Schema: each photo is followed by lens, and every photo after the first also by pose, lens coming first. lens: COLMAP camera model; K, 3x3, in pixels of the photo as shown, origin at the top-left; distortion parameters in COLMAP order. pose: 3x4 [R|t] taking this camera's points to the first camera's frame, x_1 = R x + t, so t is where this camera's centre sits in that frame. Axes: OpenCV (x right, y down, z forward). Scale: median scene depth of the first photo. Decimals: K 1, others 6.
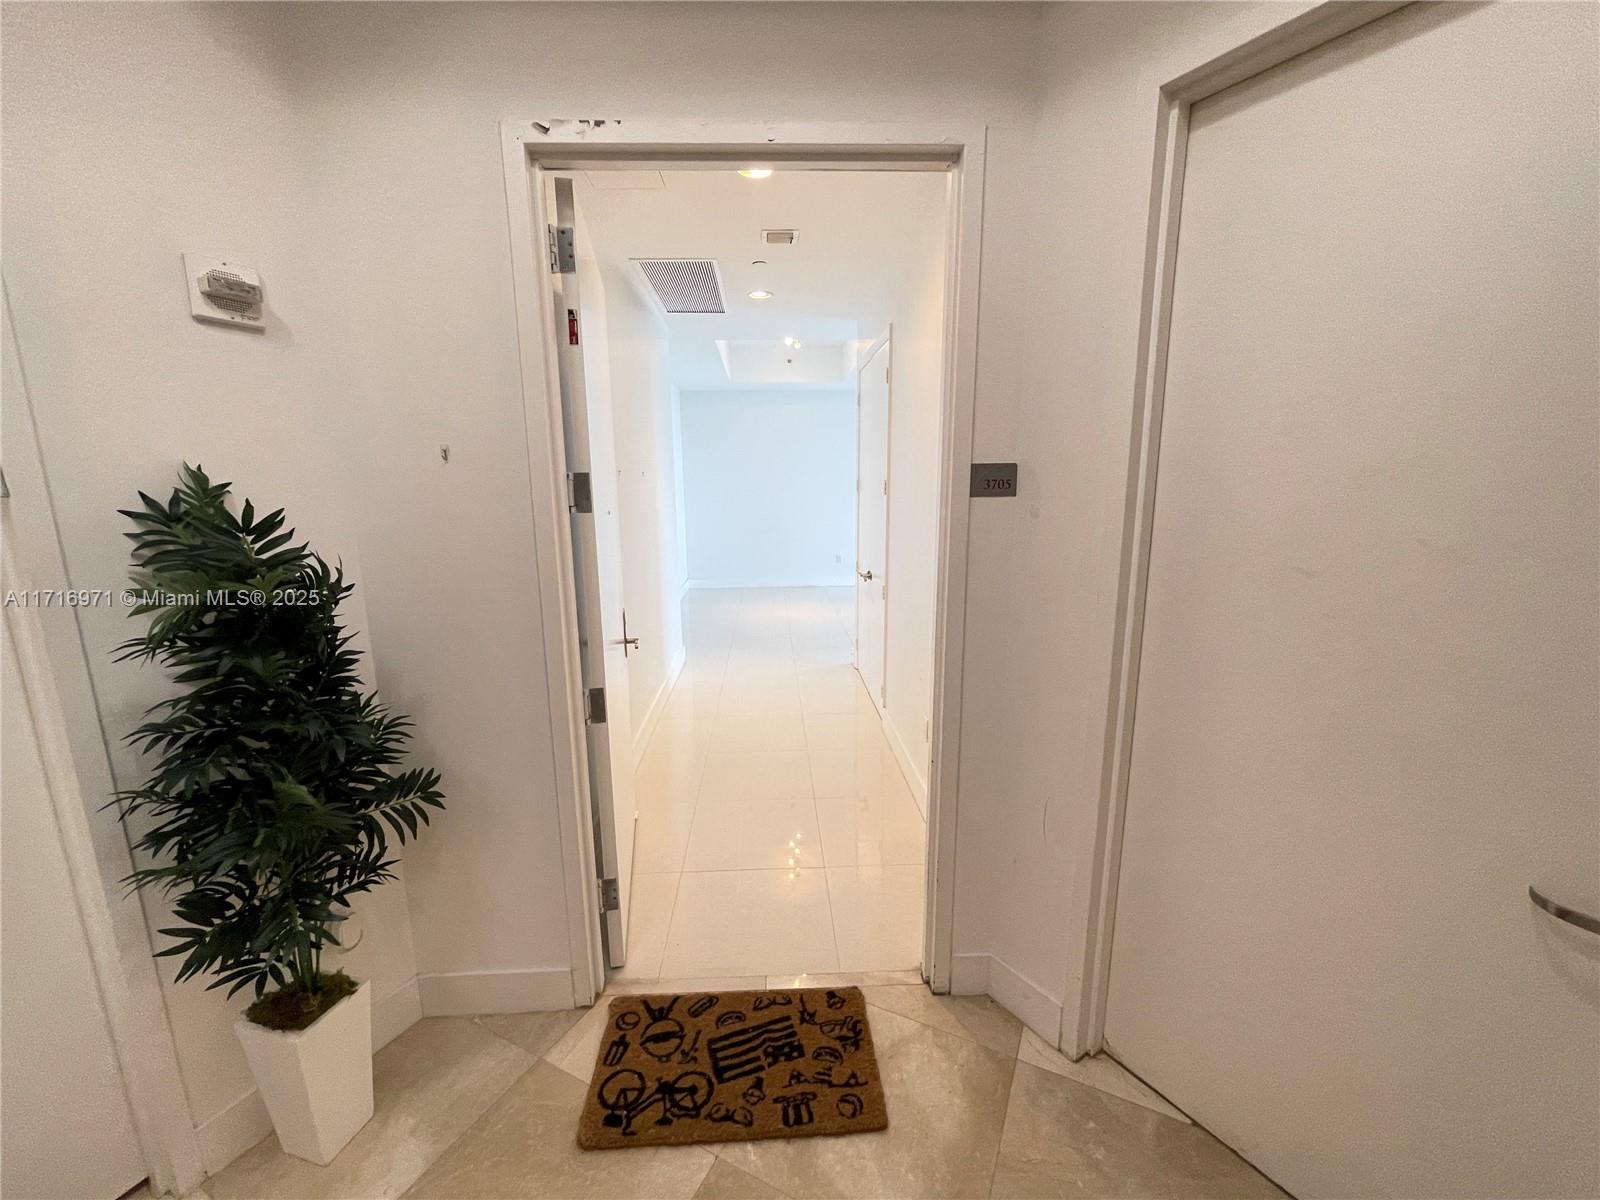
lens RADIAL K [[655.9, 0, 794.2], [0, 655.9, 604.7], [0, 0, 1]] dist [-0.002903, 0.004115]
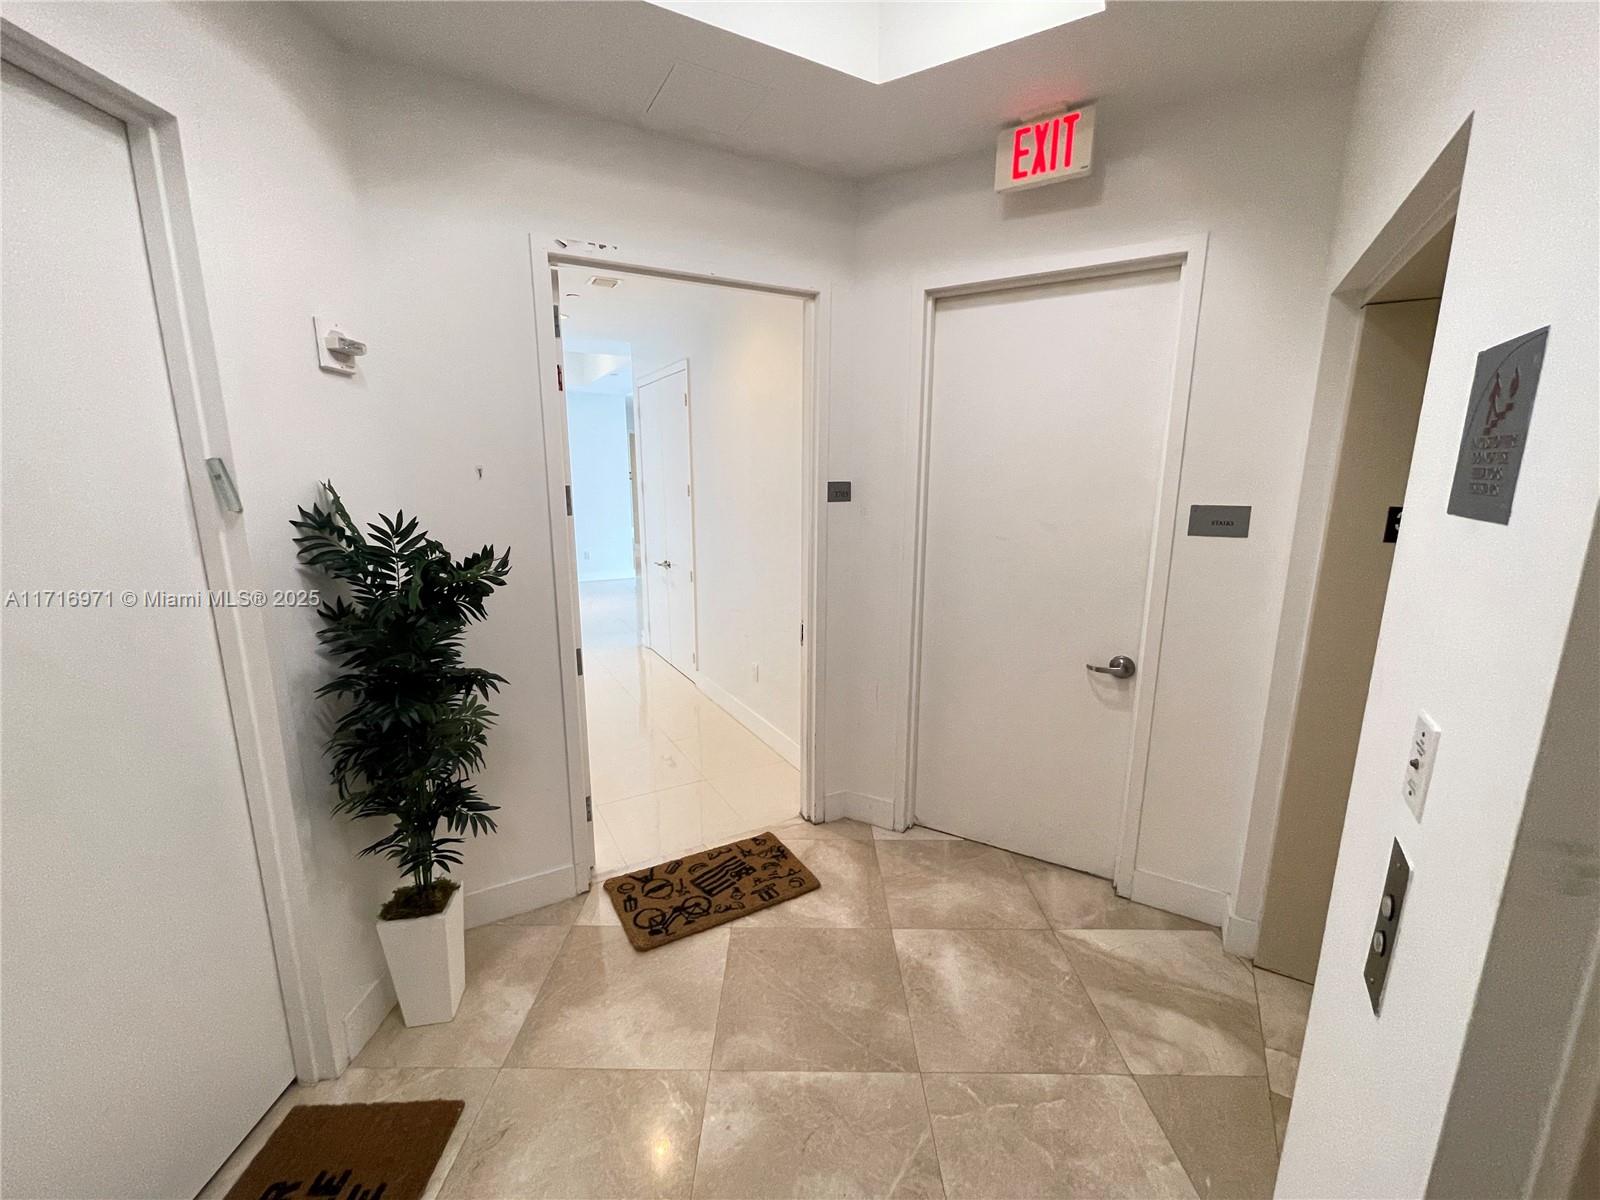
lens RADIAL K [[655.9, 0, 794.2], [0, 655.9, 604.7], [0, 0, 1]] dist [-0.002903, 0.004115]
pose [[0.893160, -0.077775, 0.442963, -0.557185], [0.075117, 0.996896, 0.023573, 0.046547], [-0.443422, 0.012219, 0.896230, -0.427891]]
